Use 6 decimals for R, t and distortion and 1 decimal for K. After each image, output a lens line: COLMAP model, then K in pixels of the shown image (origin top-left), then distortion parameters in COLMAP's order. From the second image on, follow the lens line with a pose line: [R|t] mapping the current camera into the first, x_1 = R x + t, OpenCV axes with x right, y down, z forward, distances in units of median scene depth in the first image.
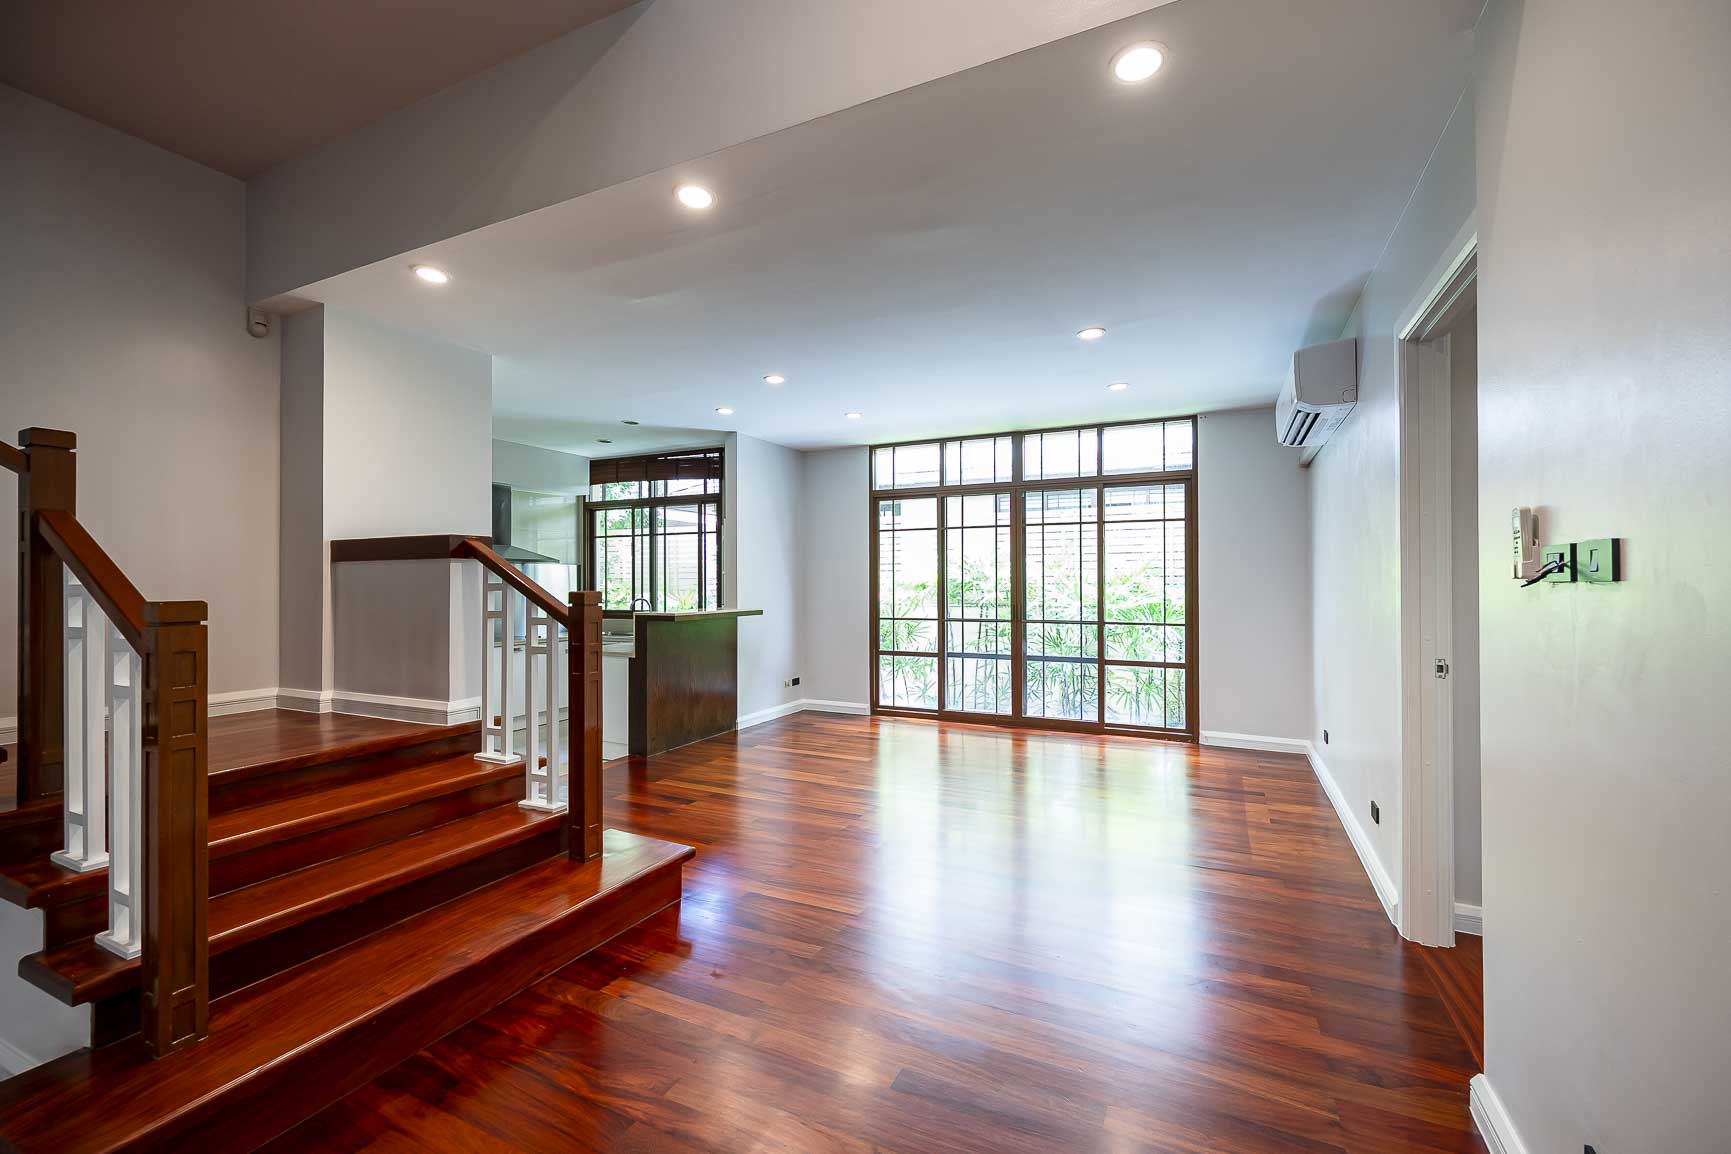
lens RADIAL K [[661.4, 0, 890.8], [0, 661.4, 570.2], [0, 0, 1]] dist [-0.000788, -0.000023]
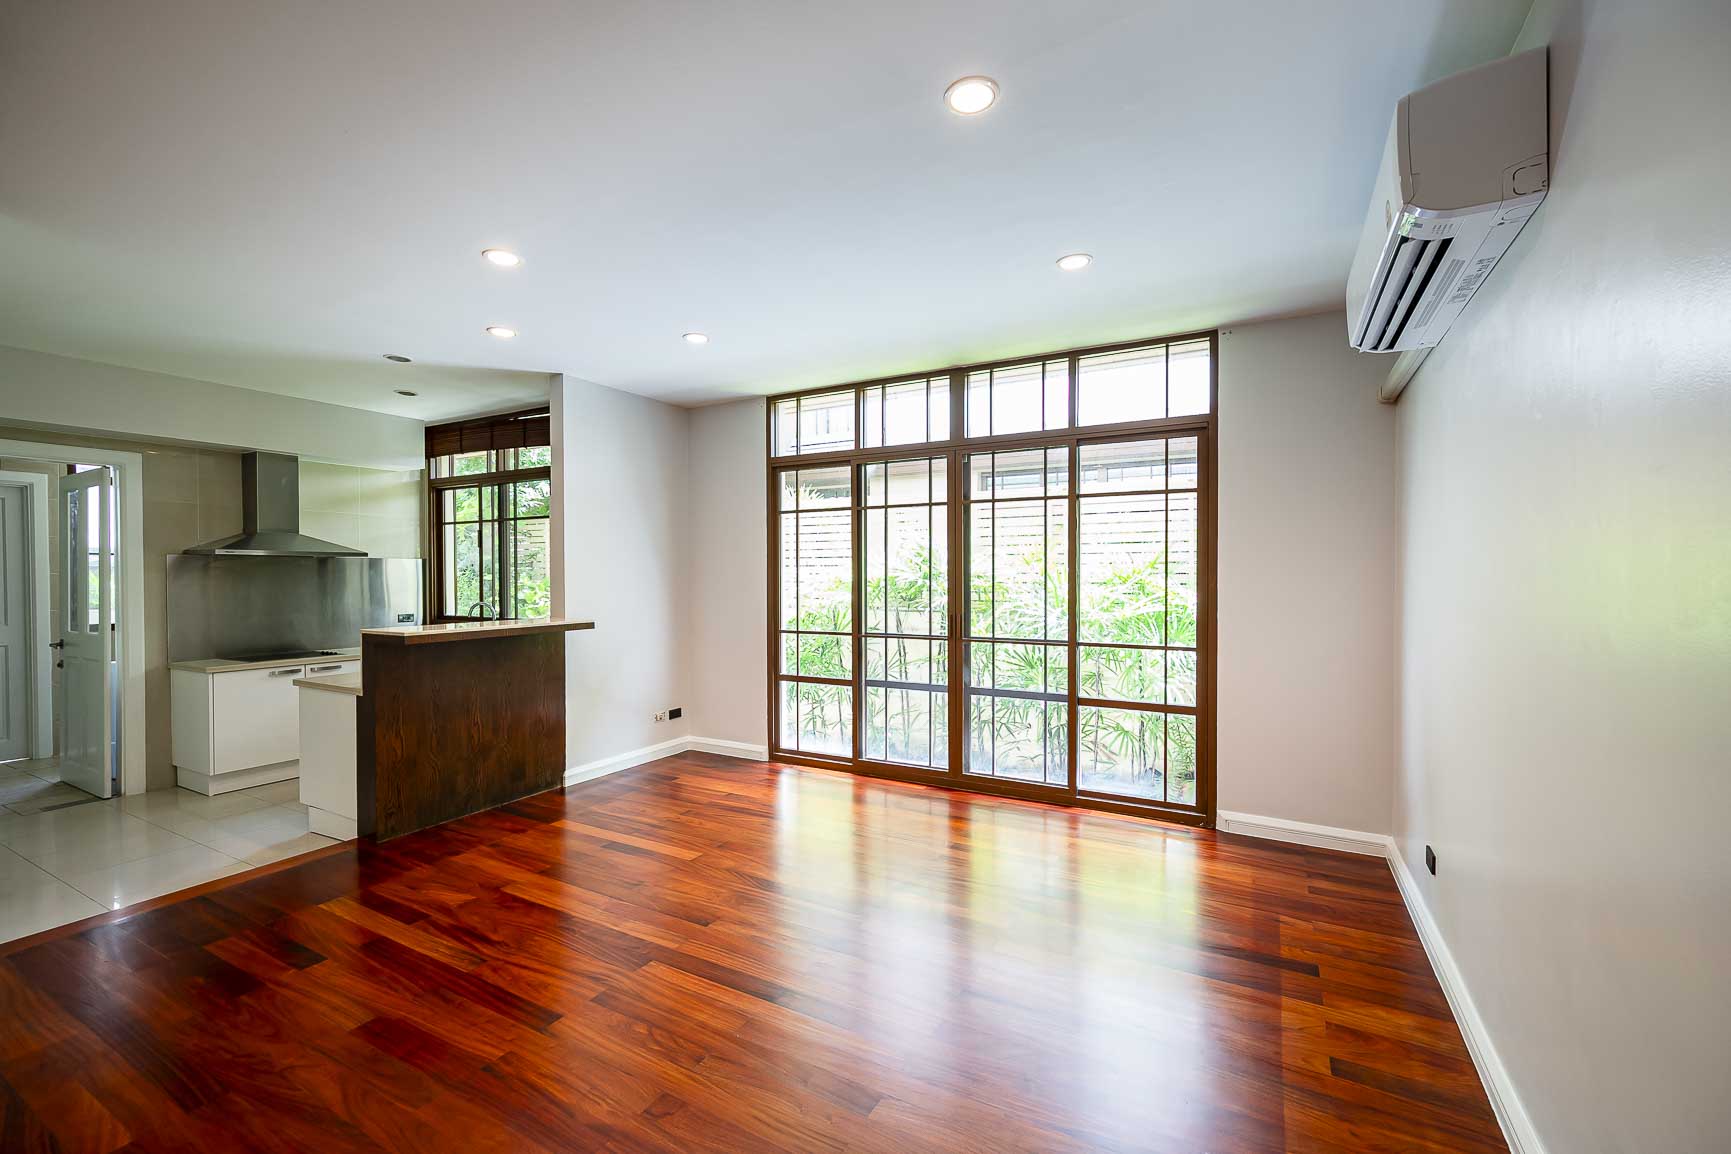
lens RADIAL K [[705.0, 0, 865.5], [0, 705.0, 577.0], [0, 0, 1]] dist [-0.000622, -0.000301]
pose [[0.998470, 0.001035, -0.055277, 0.135555], [0.000006, 0.999823, 0.018817, -0.002779], [0.055287, -0.018788, 0.998294, 0.246025]]
